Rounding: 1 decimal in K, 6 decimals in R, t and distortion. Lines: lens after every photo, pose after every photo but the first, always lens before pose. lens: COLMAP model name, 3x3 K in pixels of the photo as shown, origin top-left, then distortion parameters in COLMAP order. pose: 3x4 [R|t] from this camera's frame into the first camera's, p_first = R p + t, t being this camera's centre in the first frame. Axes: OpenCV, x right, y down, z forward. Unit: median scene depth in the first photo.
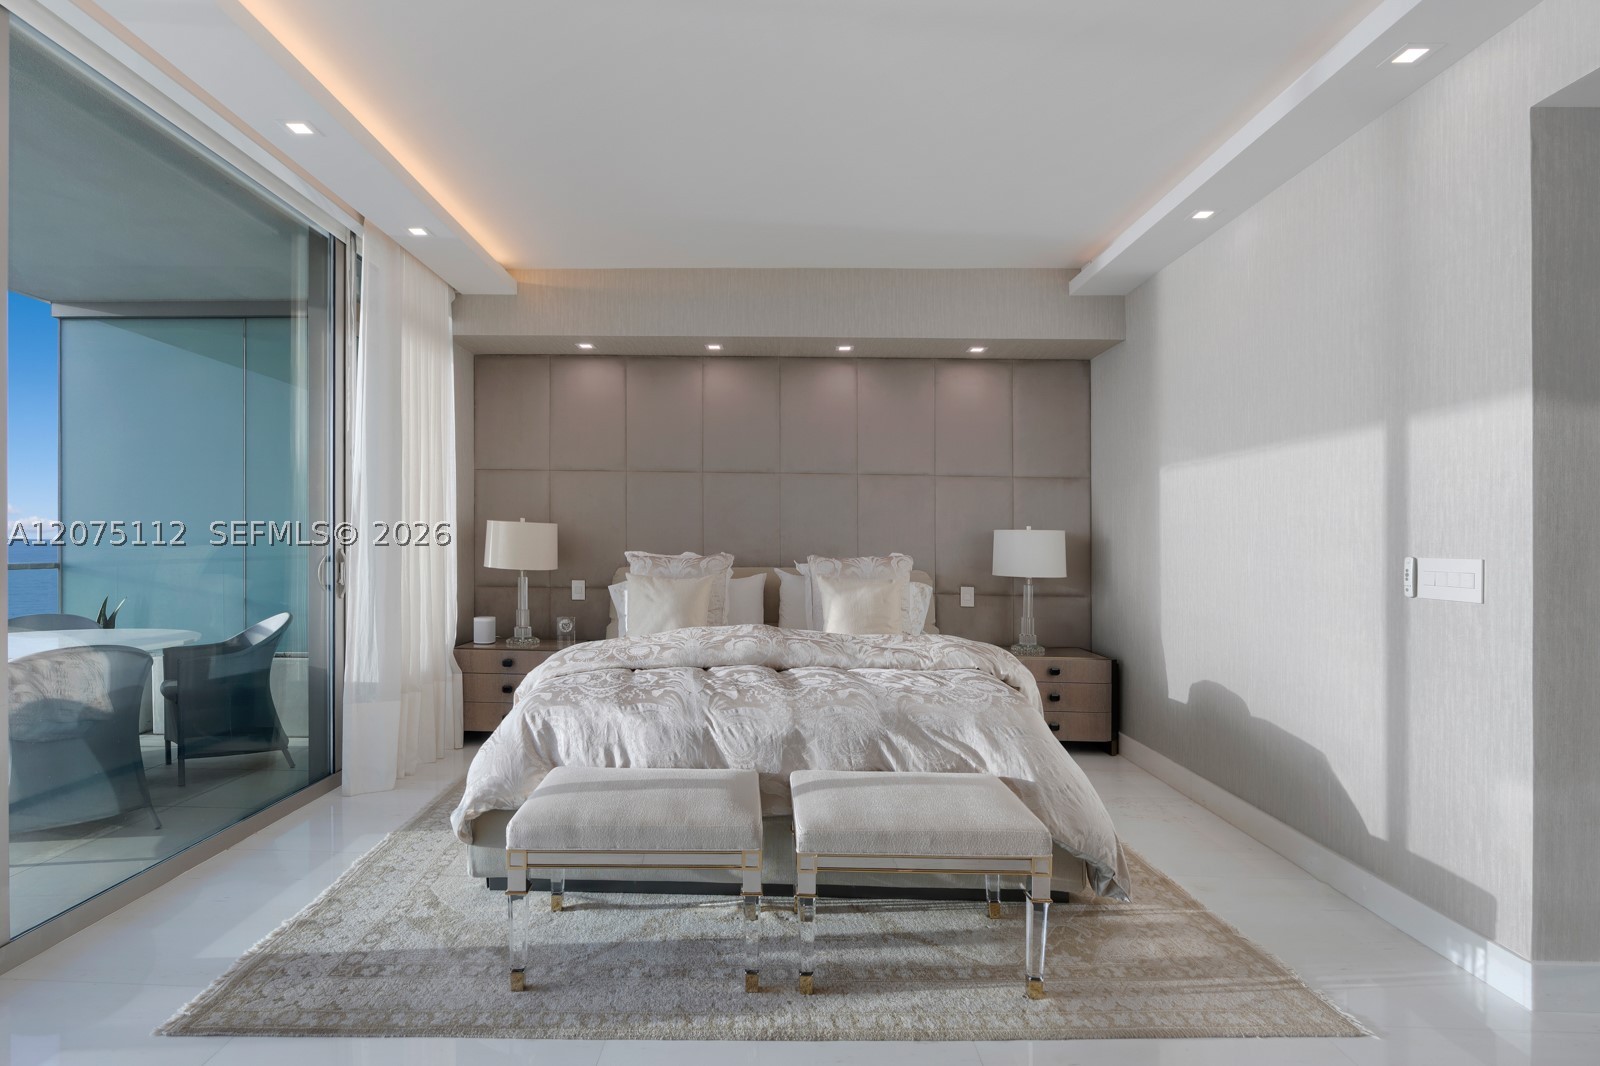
lens RADIAL K [[745.9, 0, 779.5], [0, 745.9, 555.9], [0, 0, 1]] dist [-0.006745, -0.000800]
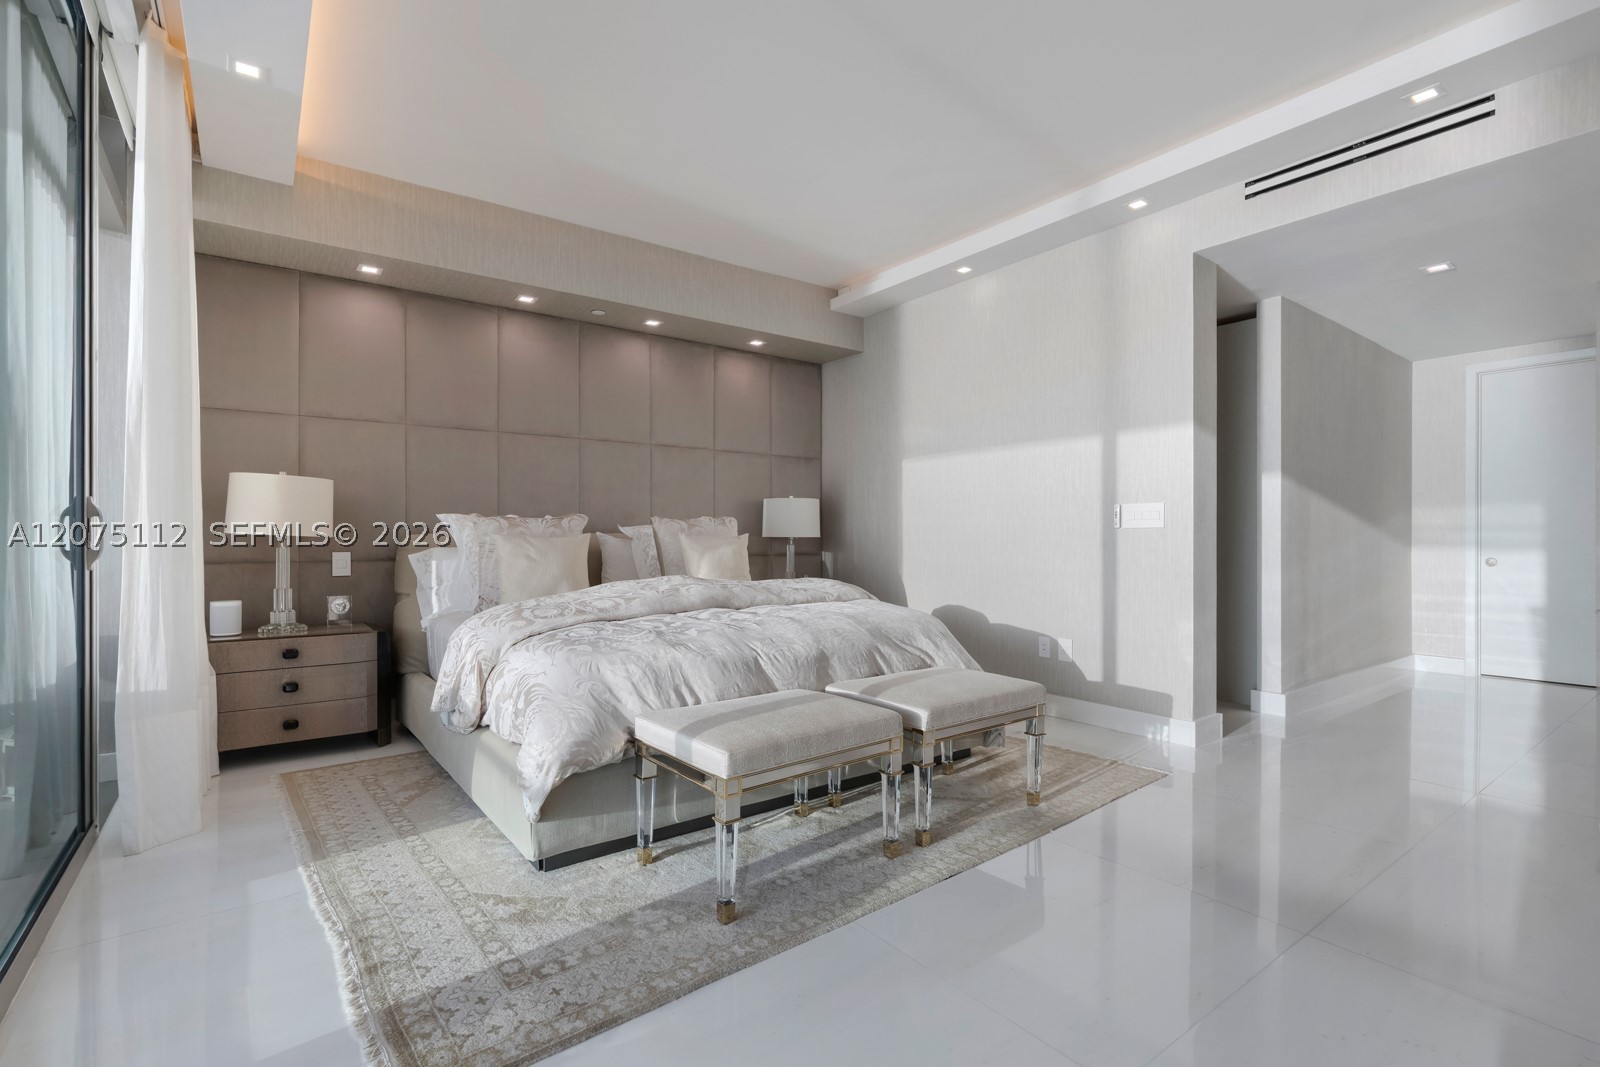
lens RADIAL K [[697.5, 0, 806.8], [0, 697.5, 543.0], [0, 0, 1]] dist [-0.000576, 0.000323]
pose [[0.805418, -0.021916, 0.592302, -0.619283], [0.024020, 0.999702, 0.004327, 0.063089], [-0.592220, 0.010742, 0.805705, 0.147066]]
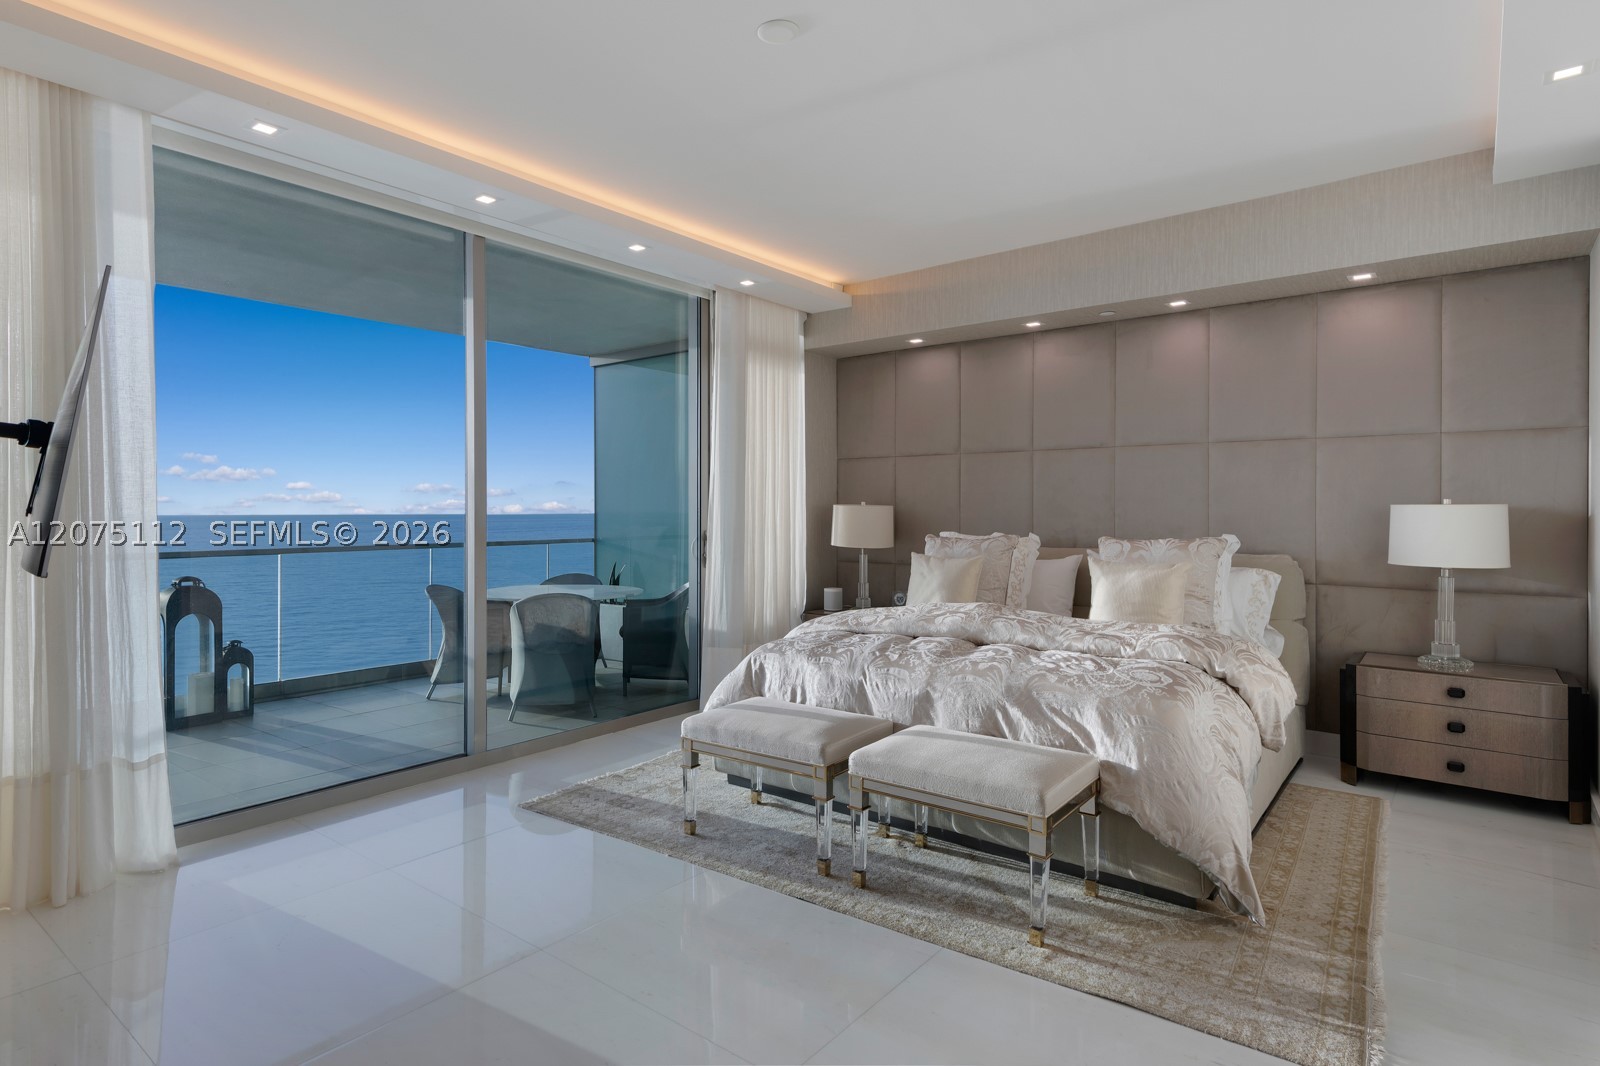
lens RADIAL K [[855.8, 0, 800.0], [0, 855.8, 533.0], [0, 0, 1]] dist [0.027474, -0.000388]
pose [[0.803547, 0.003306, -0.595232, 0.648181], [-0.000529, 0.999988, 0.004841, -0.018233], [0.595241, -0.003575, 0.803539, -0.184867]]
